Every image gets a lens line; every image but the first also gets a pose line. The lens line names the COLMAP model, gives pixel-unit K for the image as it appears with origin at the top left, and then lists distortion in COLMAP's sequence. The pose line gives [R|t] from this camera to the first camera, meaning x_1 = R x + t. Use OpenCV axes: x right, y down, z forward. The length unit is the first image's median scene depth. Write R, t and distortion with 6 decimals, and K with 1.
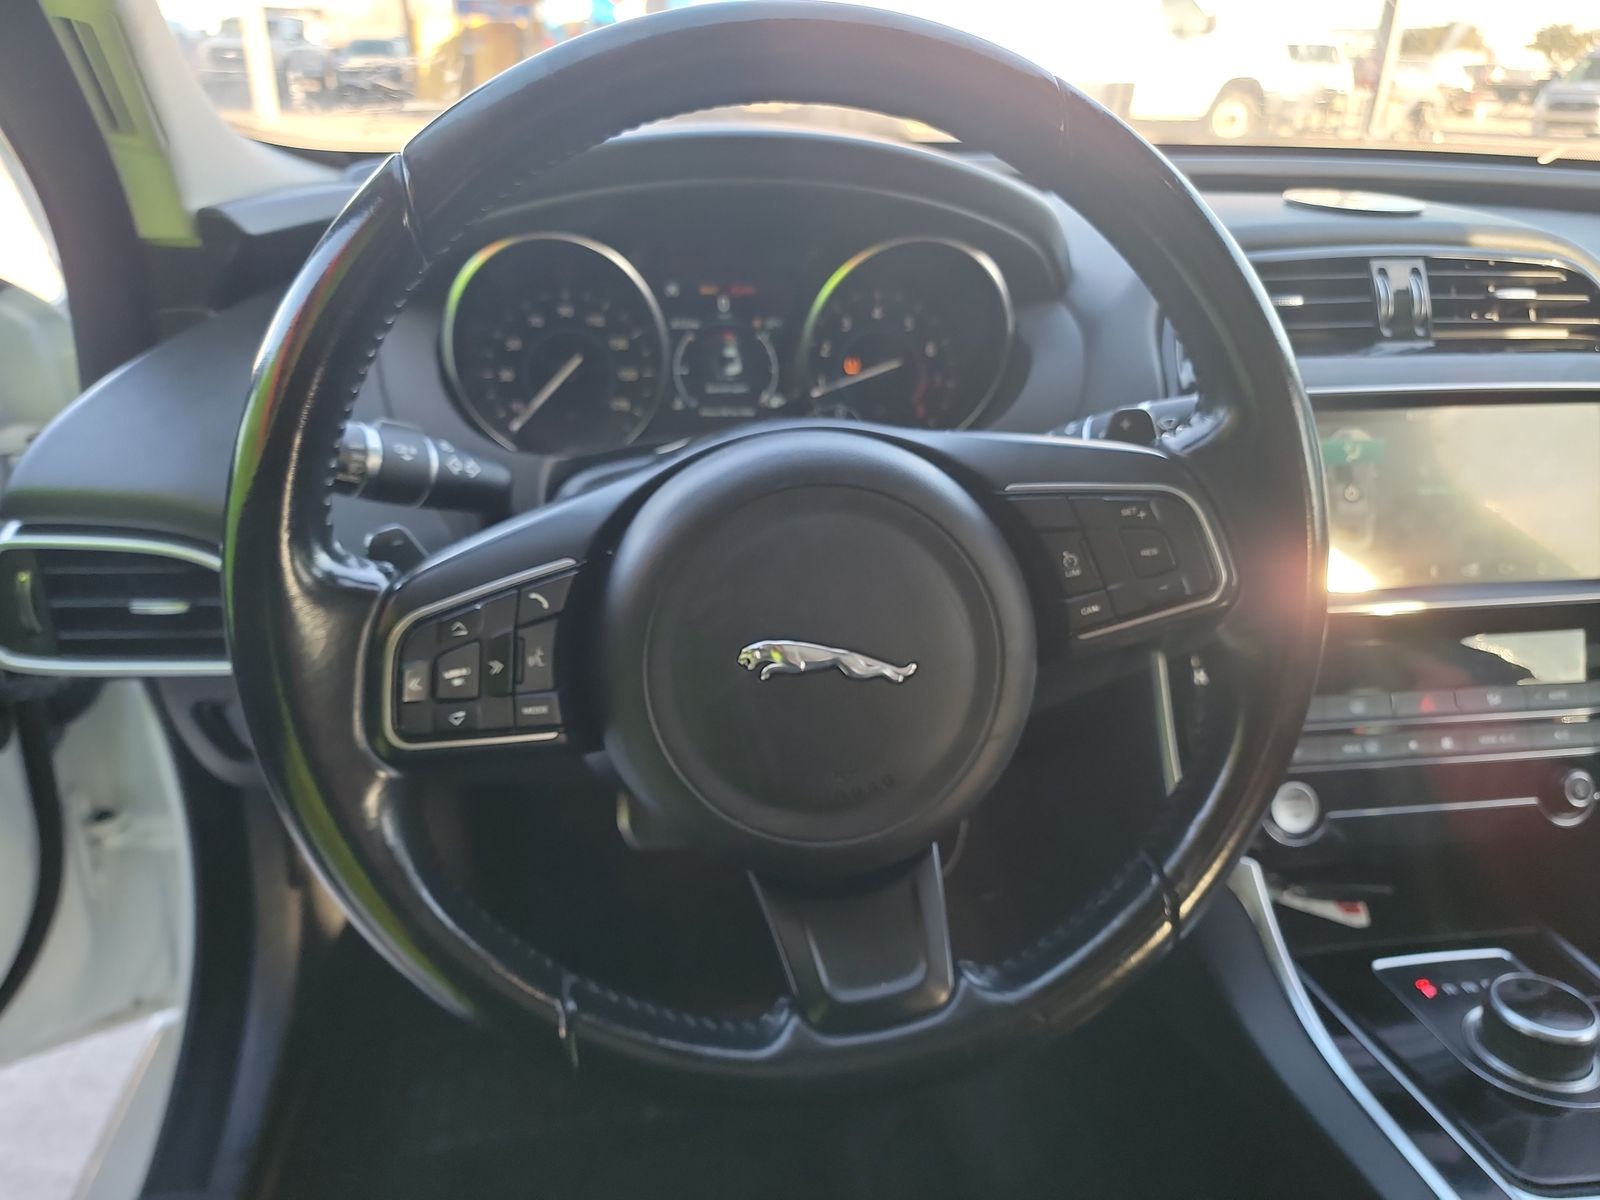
lens RADIAL K [[1095.8, 0, 800.0], [0, 1095.8, 600.0], [0, 0, 1]] dist [0.112802, -0.059900]
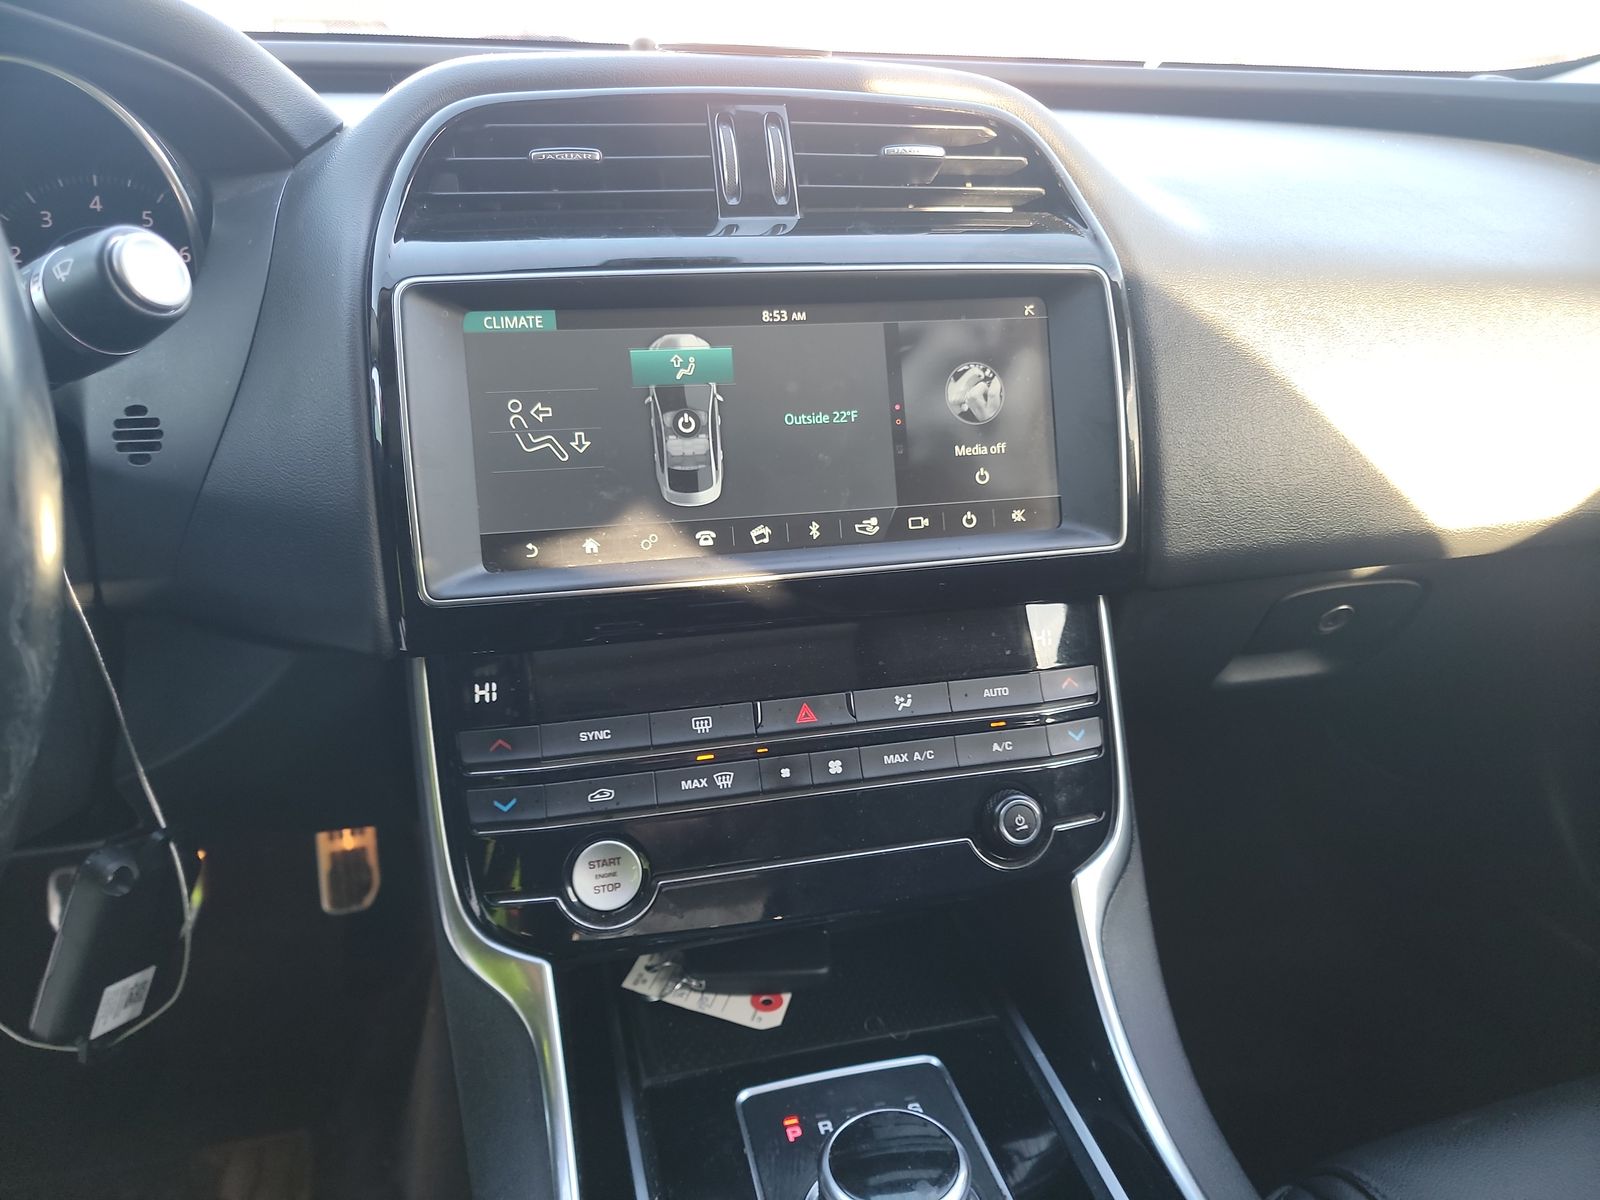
lens RADIAL K [[1095.8, 0, 800.0], [0, 1095.8, 600.0], [0, 0, 1]] dist [0.112802, -0.059900]
pose [[0.997723, -0.051572, 0.043453, 0.522367], [0.052757, 0.998254, -0.026576, 0.038172], [-0.042007, 0.028808, 0.998702, 0.298957]]
